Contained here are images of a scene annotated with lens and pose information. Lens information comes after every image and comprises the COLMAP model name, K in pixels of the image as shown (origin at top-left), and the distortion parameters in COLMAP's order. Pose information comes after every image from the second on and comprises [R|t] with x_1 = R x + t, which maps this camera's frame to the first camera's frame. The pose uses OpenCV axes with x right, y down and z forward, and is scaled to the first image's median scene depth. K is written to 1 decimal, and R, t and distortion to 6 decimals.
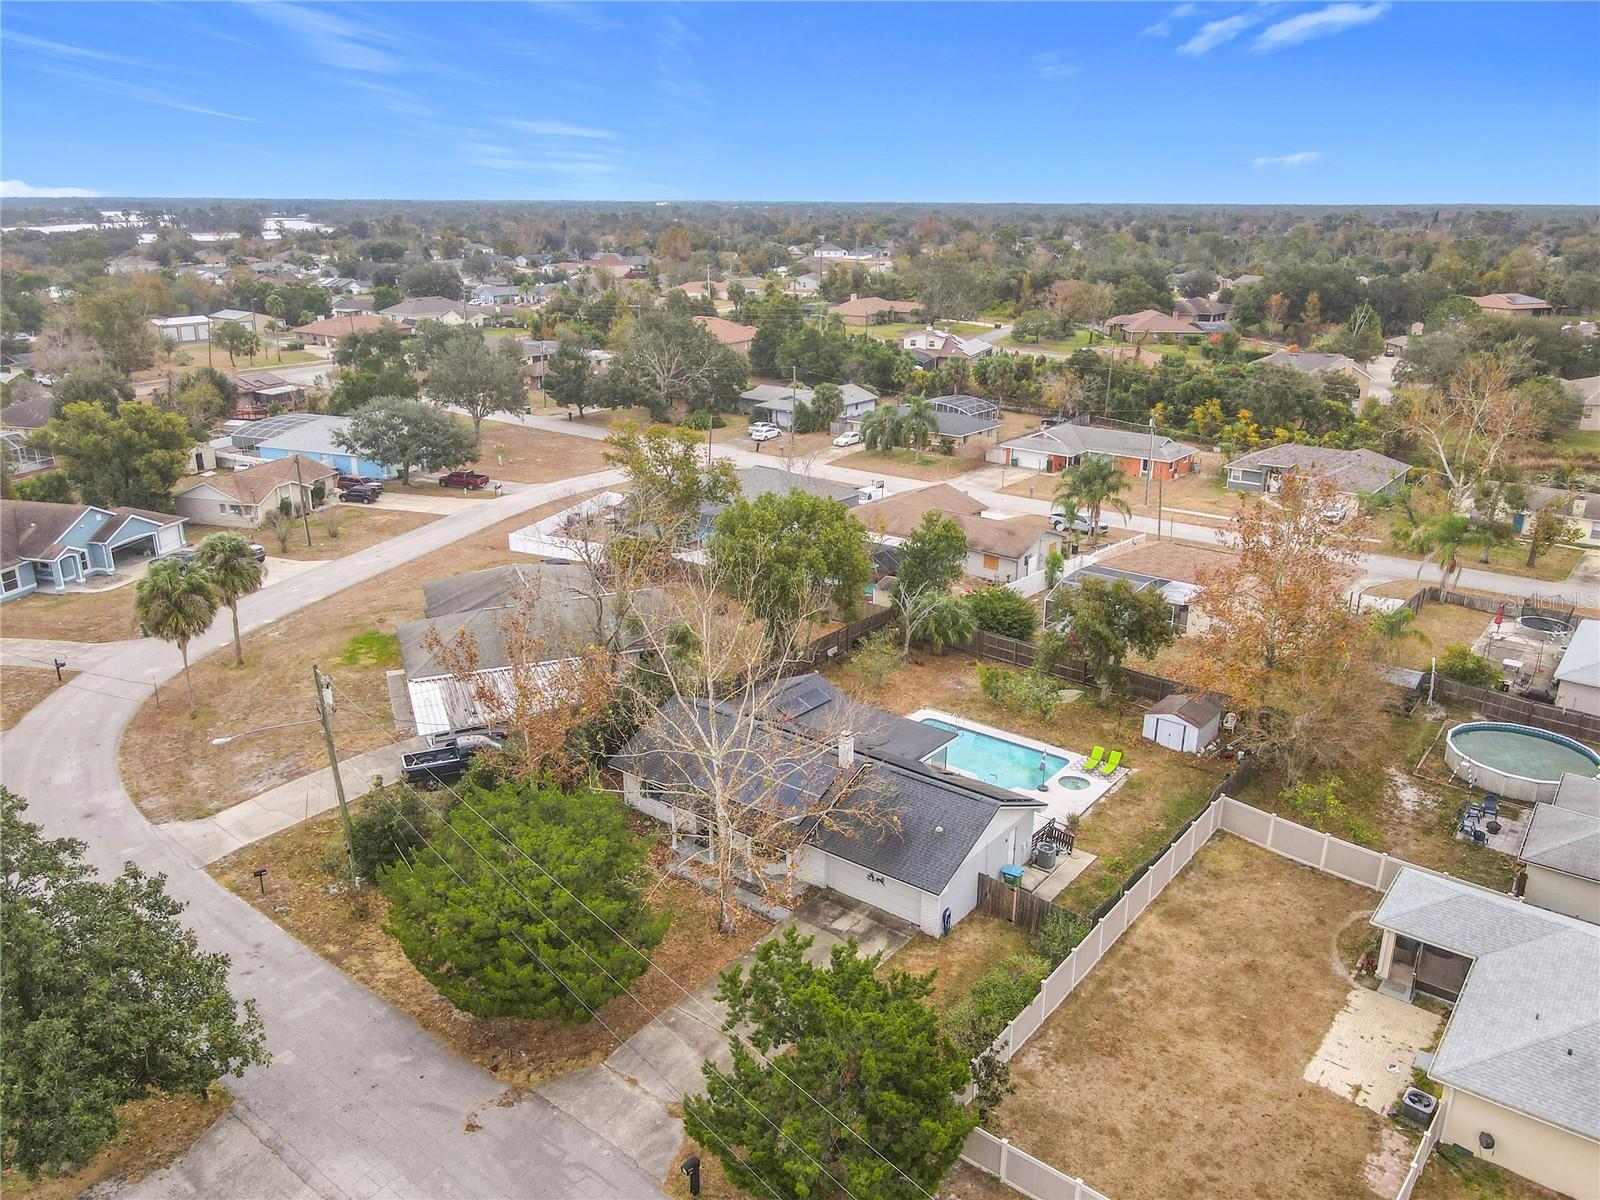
lens RADIAL K [[1174.8, 0, 828.3], [0, 1174.8, 634.9], [0, 0, 1]] dist [-0.000540, 0.005210]
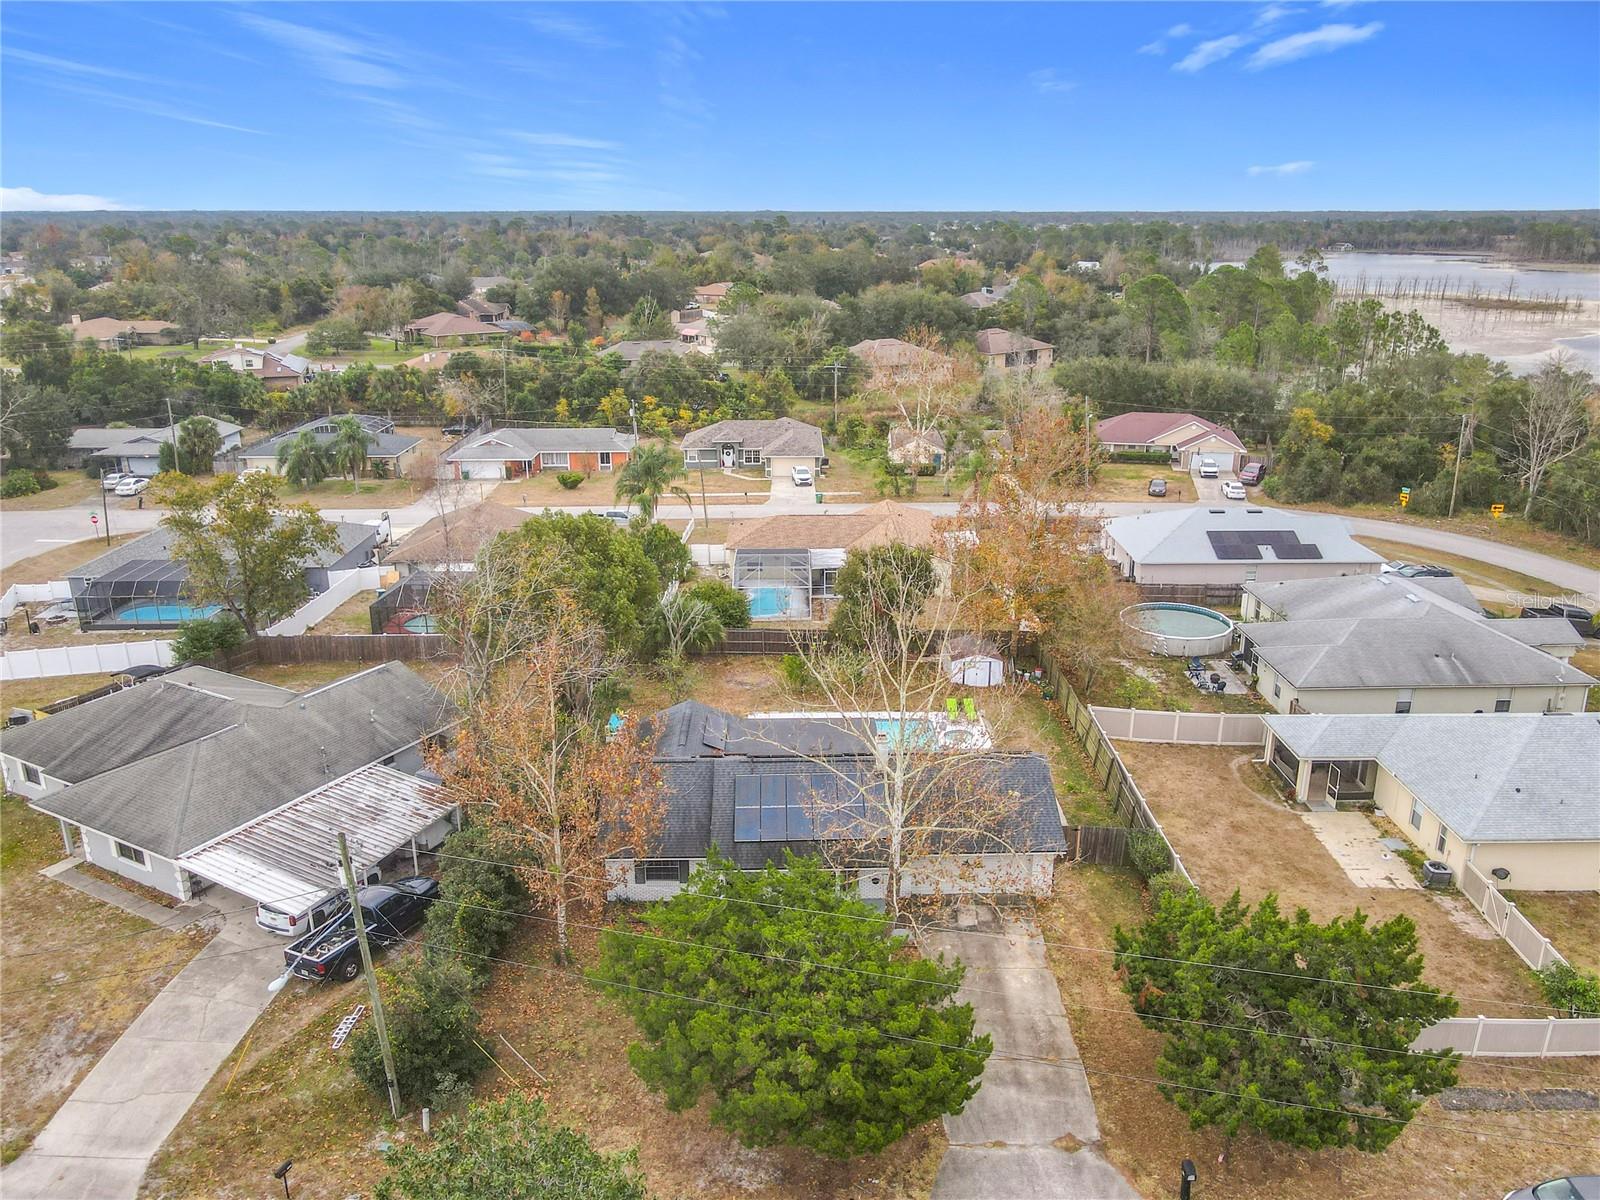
lens RADIAL K [[1174.8, 0, 815.7], [0, 1174.8, 592.4], [0, 0, 1]] dist [-0.000540, 0.005210]
pose [[0.782397, -0.200044, 0.589778, -0.558839], [0.220864, 0.974581, 0.037567, -0.078588], [-0.582301, 0.100868, 0.806691, 0.226962]]
